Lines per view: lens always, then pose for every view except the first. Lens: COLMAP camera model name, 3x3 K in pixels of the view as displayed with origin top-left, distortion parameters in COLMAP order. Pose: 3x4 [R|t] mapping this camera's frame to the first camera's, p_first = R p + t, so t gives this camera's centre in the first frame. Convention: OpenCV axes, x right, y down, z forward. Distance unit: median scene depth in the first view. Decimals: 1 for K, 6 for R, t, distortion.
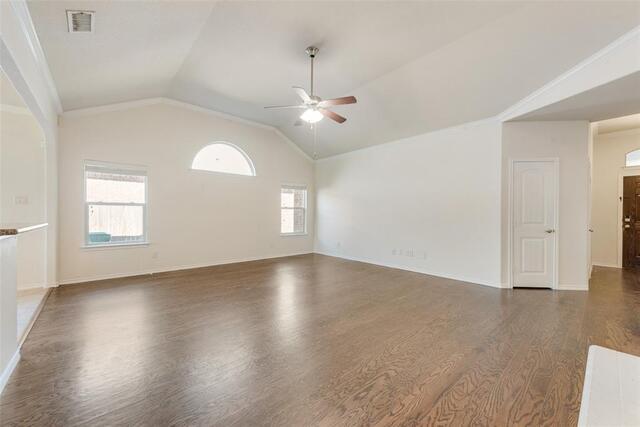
lens RADIAL K [[250.4, 0, 323.1], [0, 250.4, 213.3], [0, 0, 1]] dist [0.009884, -0.001692]
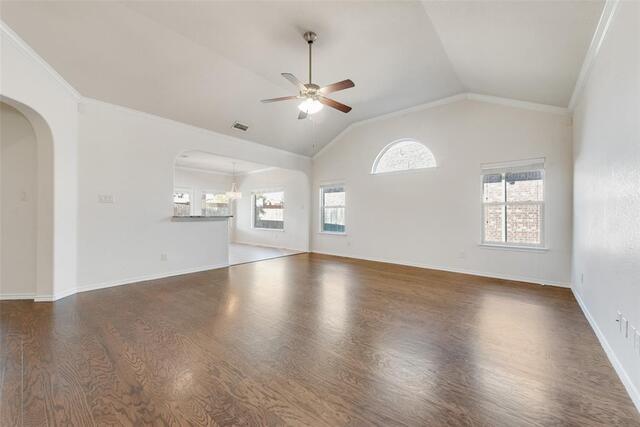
lens RADIAL K [[250.4, 0, 314.2], [0, 250.4, 217.1], [0, 0, 1]] dist [0.009884, -0.001692]
pose [[0.129175, 0.008835, -0.991582, 0.637937], [-0.002289, 0.999960, 0.008611, 0.012822], [0.991619, 0.001157, 0.129190, 0.641123]]
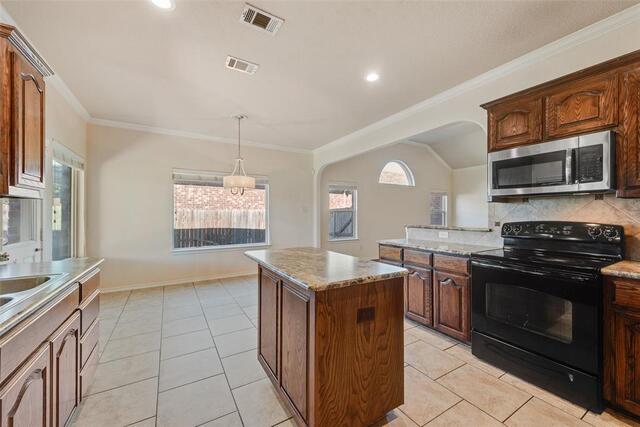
lens RADIAL K [[250.4, 0, 318.8], [0, 250.4, 213.3], [0, 0, 1]] dist [0.009884, -0.001692]
pose [[0.981421, -0.003398, -0.191836, -0.570065], [0.002946, 0.999992, -0.002639, -0.014674], [0.191844, 0.002025, 0.981423, -0.338458]]
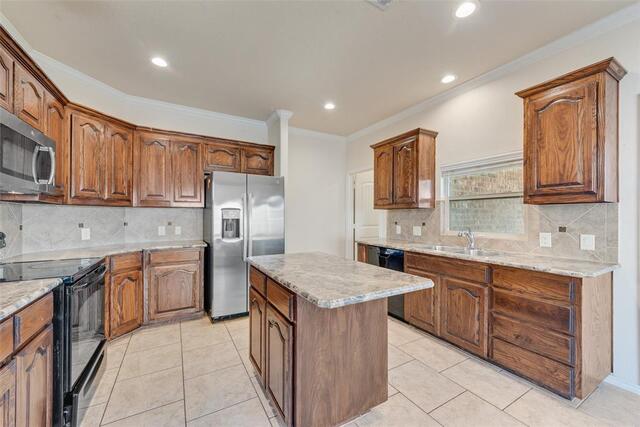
lens RADIAL K [[250.4, 0, 317.5], [0, 250.4, 215.9], [0, 0, 1]] dist [0.009884, -0.001692]
pose [[-0.977607, -0.004903, 0.210380, -0.719483], [-0.005469, 0.999983, -0.002110, -0.014600], [-0.210366, -0.003214, -0.977617, 0.346626]]
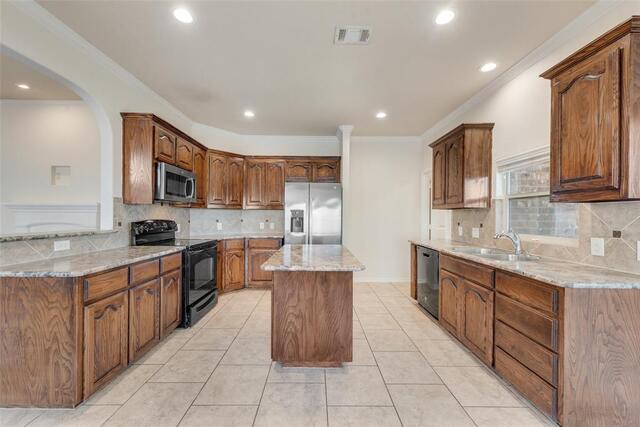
lens RADIAL K [[250.4, 0, 318.5], [0, 250.4, 216.3], [0, 0, 1]] dist [0.009884, -0.001692]
pose [[-0.751212, -0.010089, 0.659984, -0.954176], [-0.010968, 0.999936, 0.002802, -0.015176], [-0.659970, -0.005134, -0.751274, 0.352704]]
